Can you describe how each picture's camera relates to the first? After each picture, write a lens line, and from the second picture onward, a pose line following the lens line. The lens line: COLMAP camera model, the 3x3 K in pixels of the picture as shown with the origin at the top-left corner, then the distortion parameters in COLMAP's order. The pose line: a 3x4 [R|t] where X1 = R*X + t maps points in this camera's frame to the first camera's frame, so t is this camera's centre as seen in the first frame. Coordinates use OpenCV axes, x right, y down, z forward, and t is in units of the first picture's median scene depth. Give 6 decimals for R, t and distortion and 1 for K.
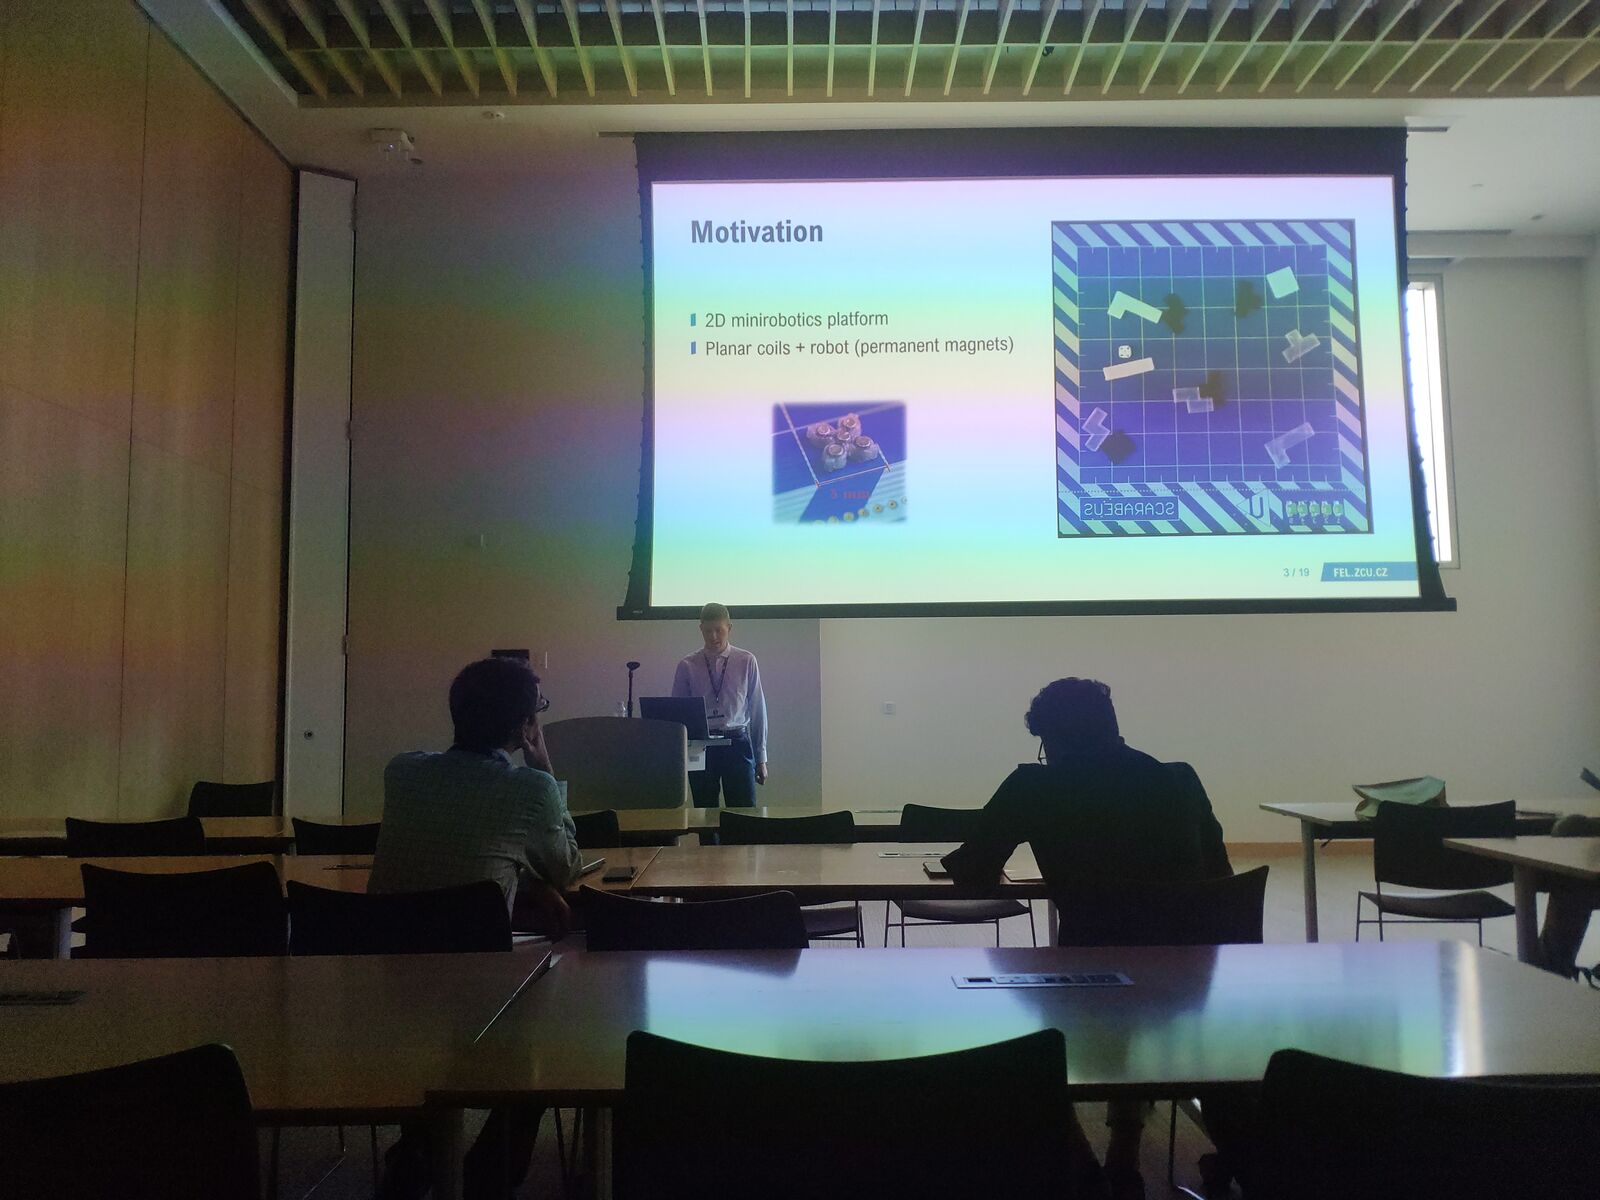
lens RADIAL K [[1233.0, 0, 800.0], [0, 1233.0, 600.0], [0, 0, 1]] dist [-0.016668, -0.006930]
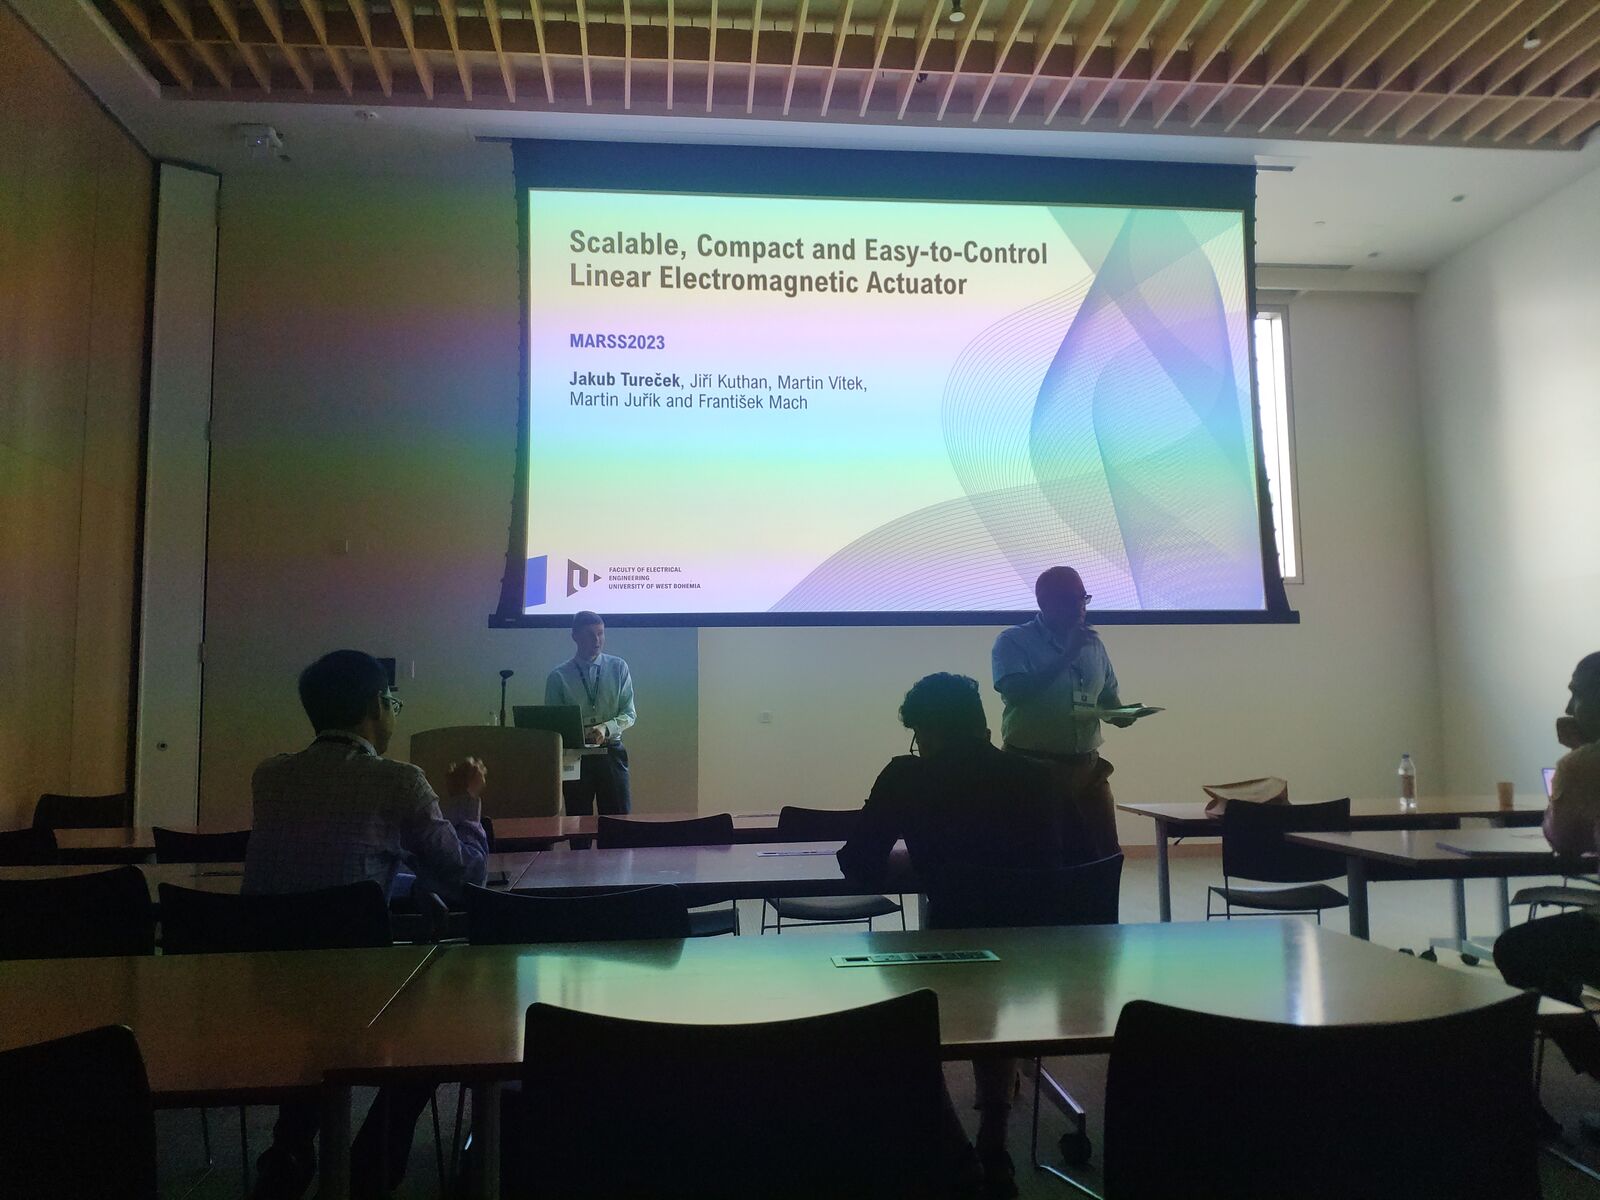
lens RADIAL K [[1233.0, 0, 800.0], [0, 1233.0, 600.0], [0, 0, 1]] dist [-0.016668, -0.006930]
pose [[0.994660, 0.007011, 0.102966, -0.003124], [-0.005980, 0.999929, -0.010312, 0.002773], [-0.103031, 0.009641, 0.994631, -0.012053]]
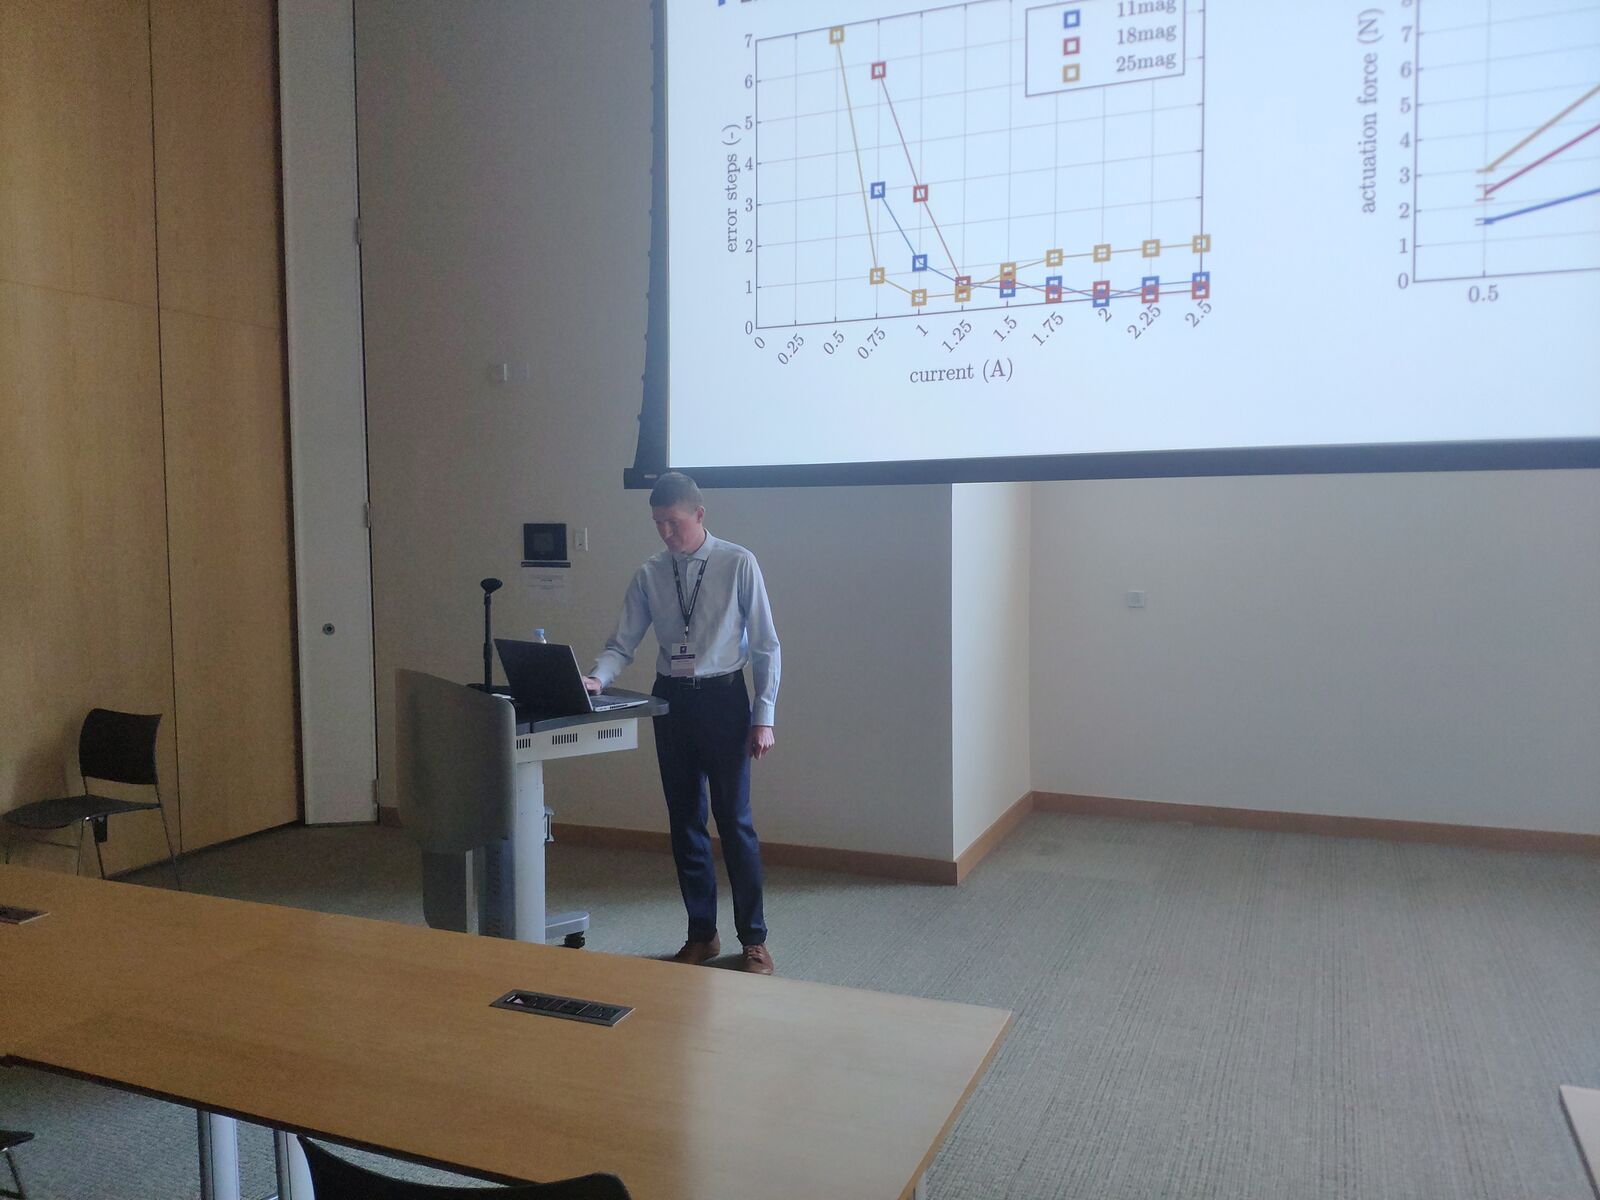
lens RADIAL K [[1271.2, 0, 801.9], [0, 1271.2, 602.4], [0, 0, 1]] dist [0.000484, -0.001101]
pose [[0.931051, 0.027612, -0.363842, 0.271874], [0.029302, 0.988254, 0.149982, -0.032749], [0.363710, -0.150302, 0.919307, 0.537484]]
